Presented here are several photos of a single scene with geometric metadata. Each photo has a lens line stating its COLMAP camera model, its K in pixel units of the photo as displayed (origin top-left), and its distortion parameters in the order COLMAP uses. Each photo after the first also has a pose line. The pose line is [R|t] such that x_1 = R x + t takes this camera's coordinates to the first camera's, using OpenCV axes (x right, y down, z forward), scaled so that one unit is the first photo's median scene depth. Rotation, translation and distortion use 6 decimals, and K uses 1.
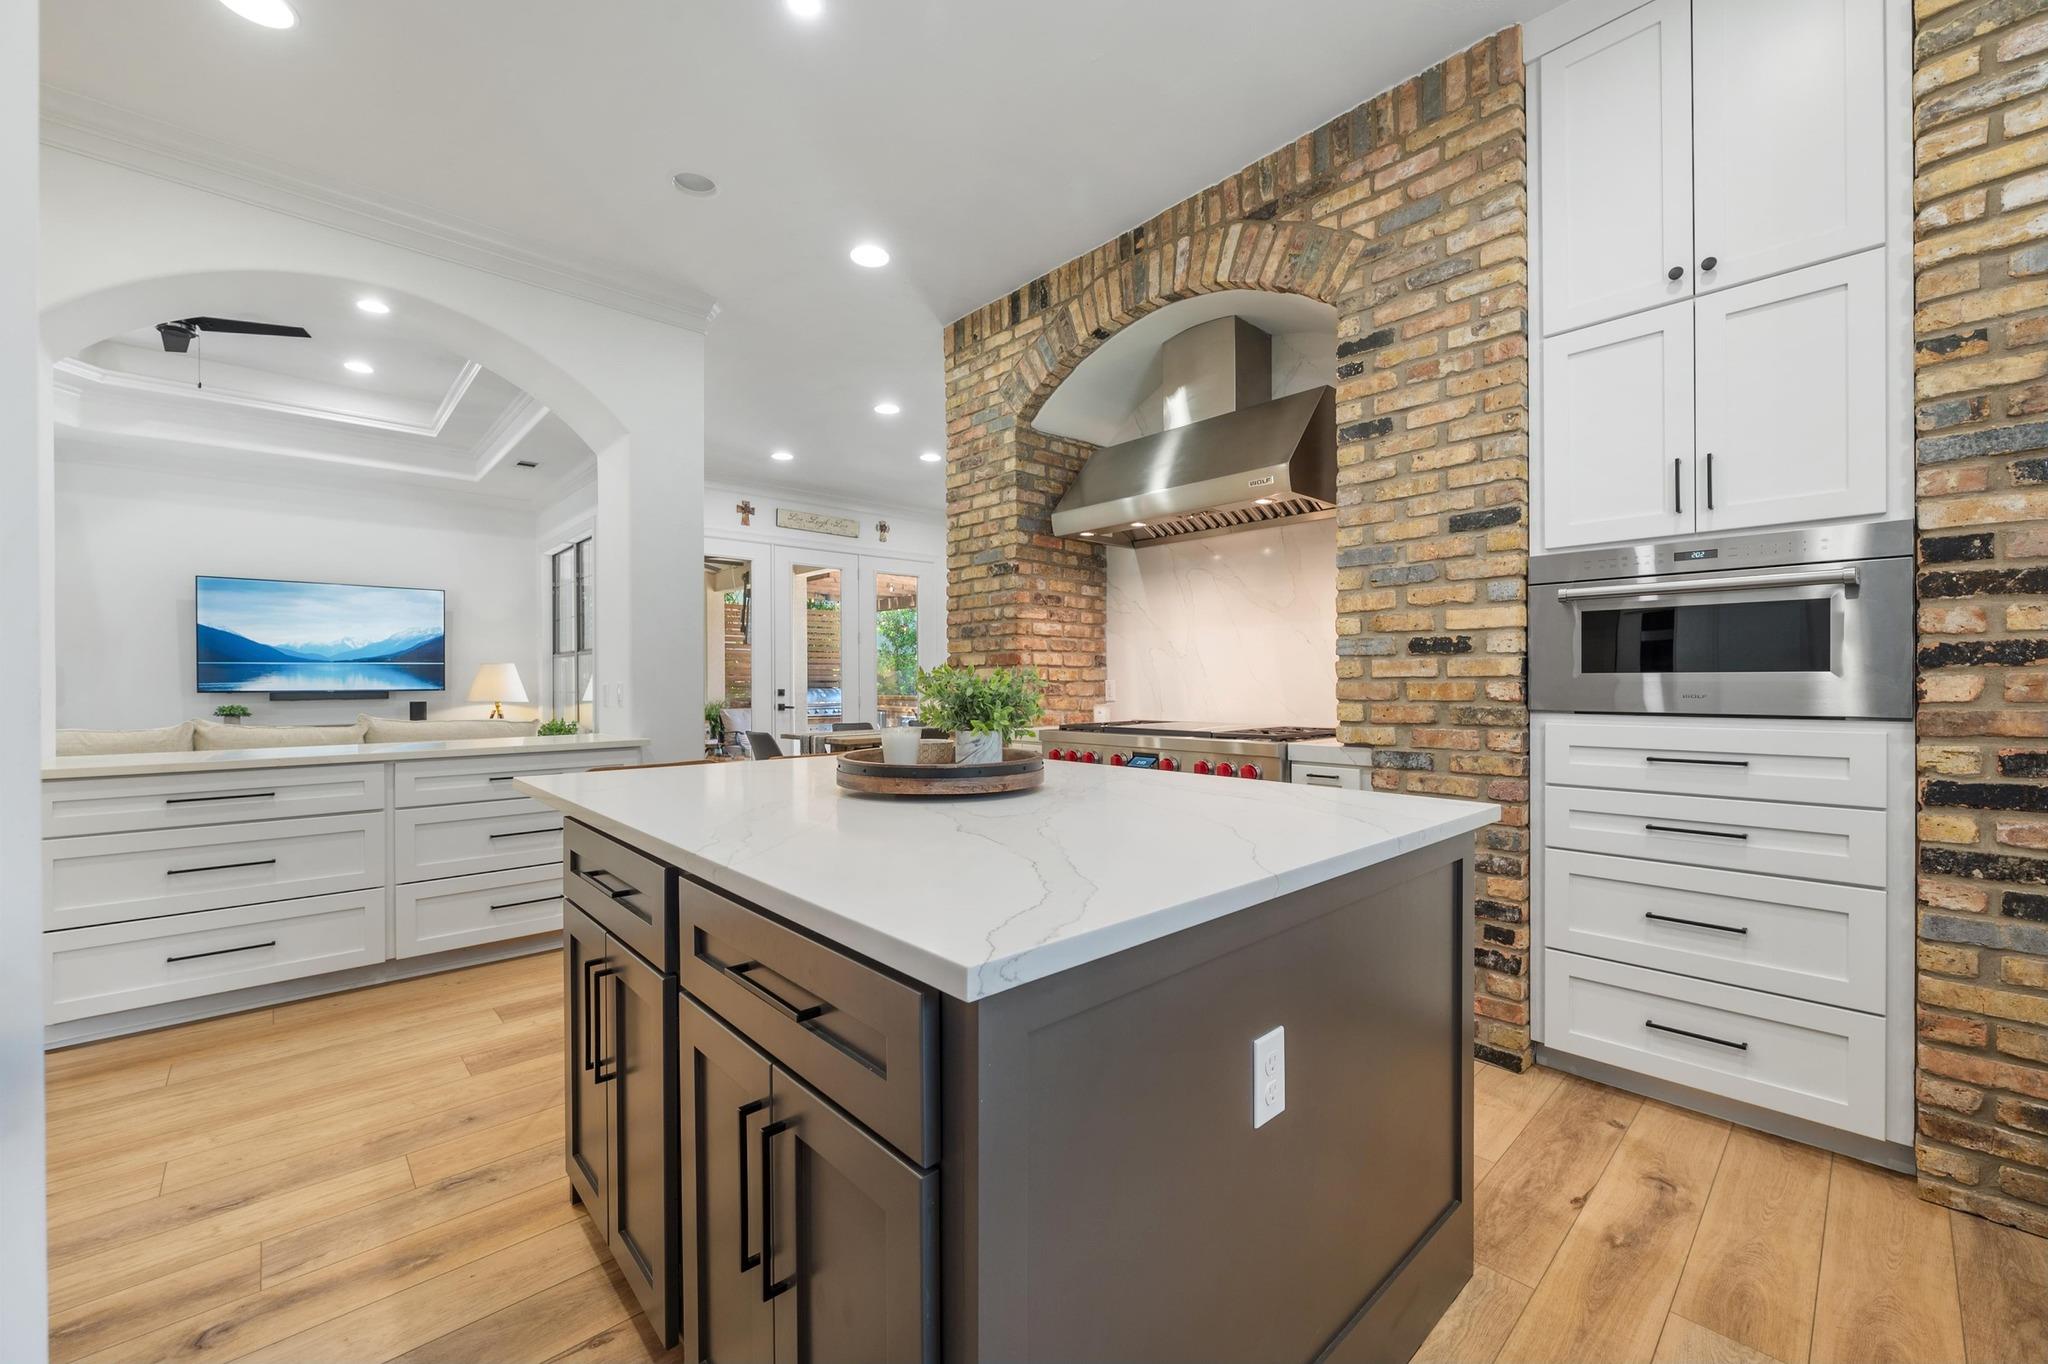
lens RADIAL K [[812.5, 0, 1020.7], [0, 812.5, 683.6], [0, 0, 1]] dist [-0.004956, 0.000490]
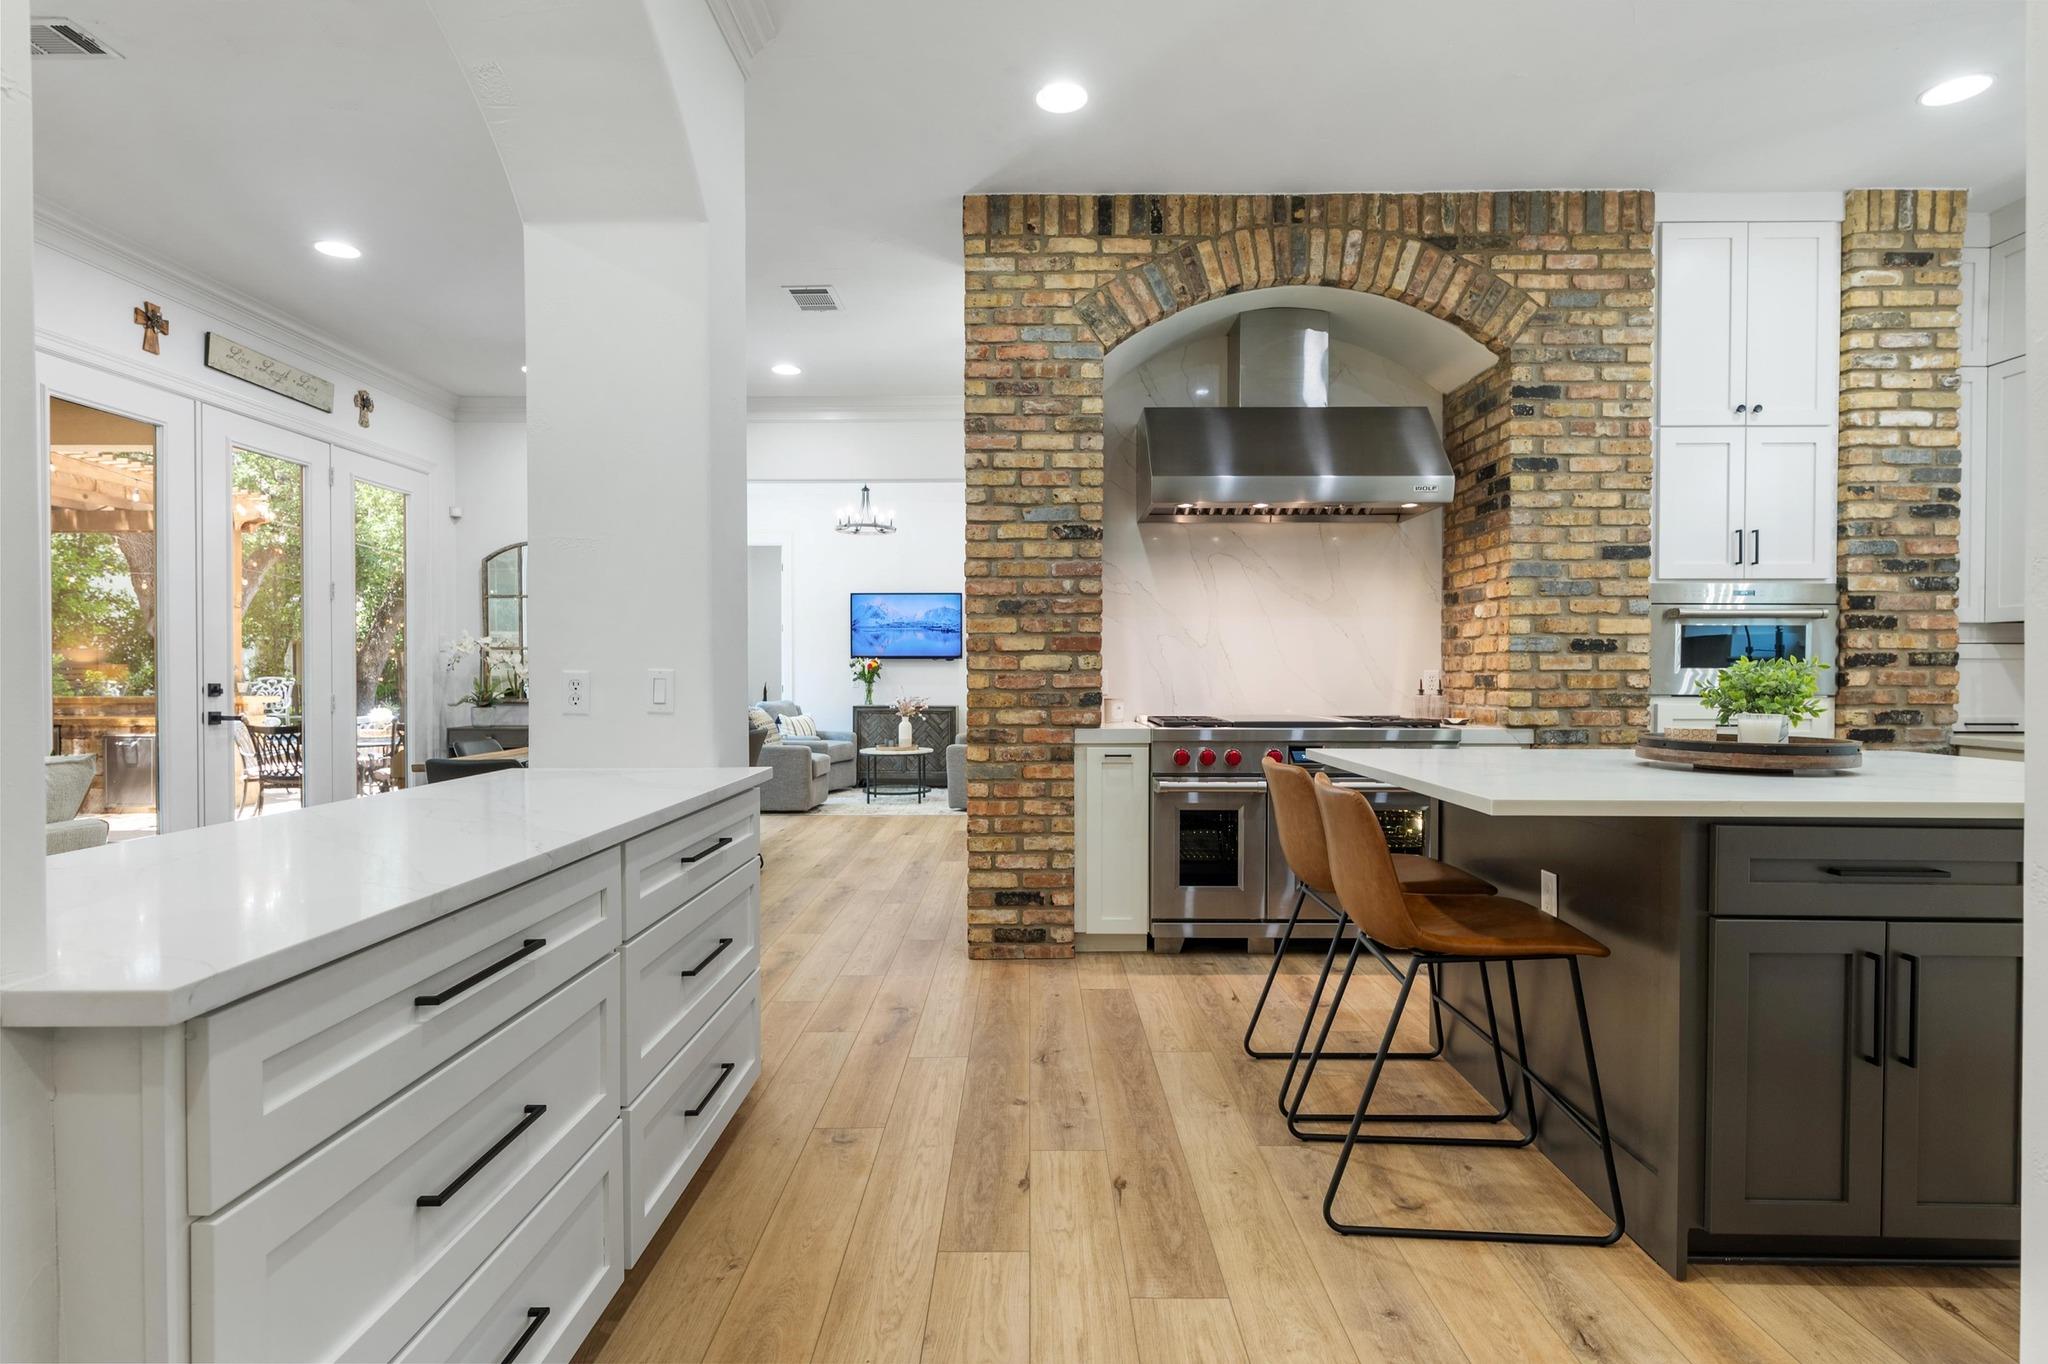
lens RADIAL K [[1027.0, 0, 1026.9], [0, 1027.0, 684.4], [0, 0, 1]] dist [-0.001129, 0.001203]
pose [[0.685621, -0.004159, 0.727947, -1.204116], [-0.002305, 0.999966, 0.007884, 0.003412], [-0.727955, -0.007083, 0.685588, 0.505831]]
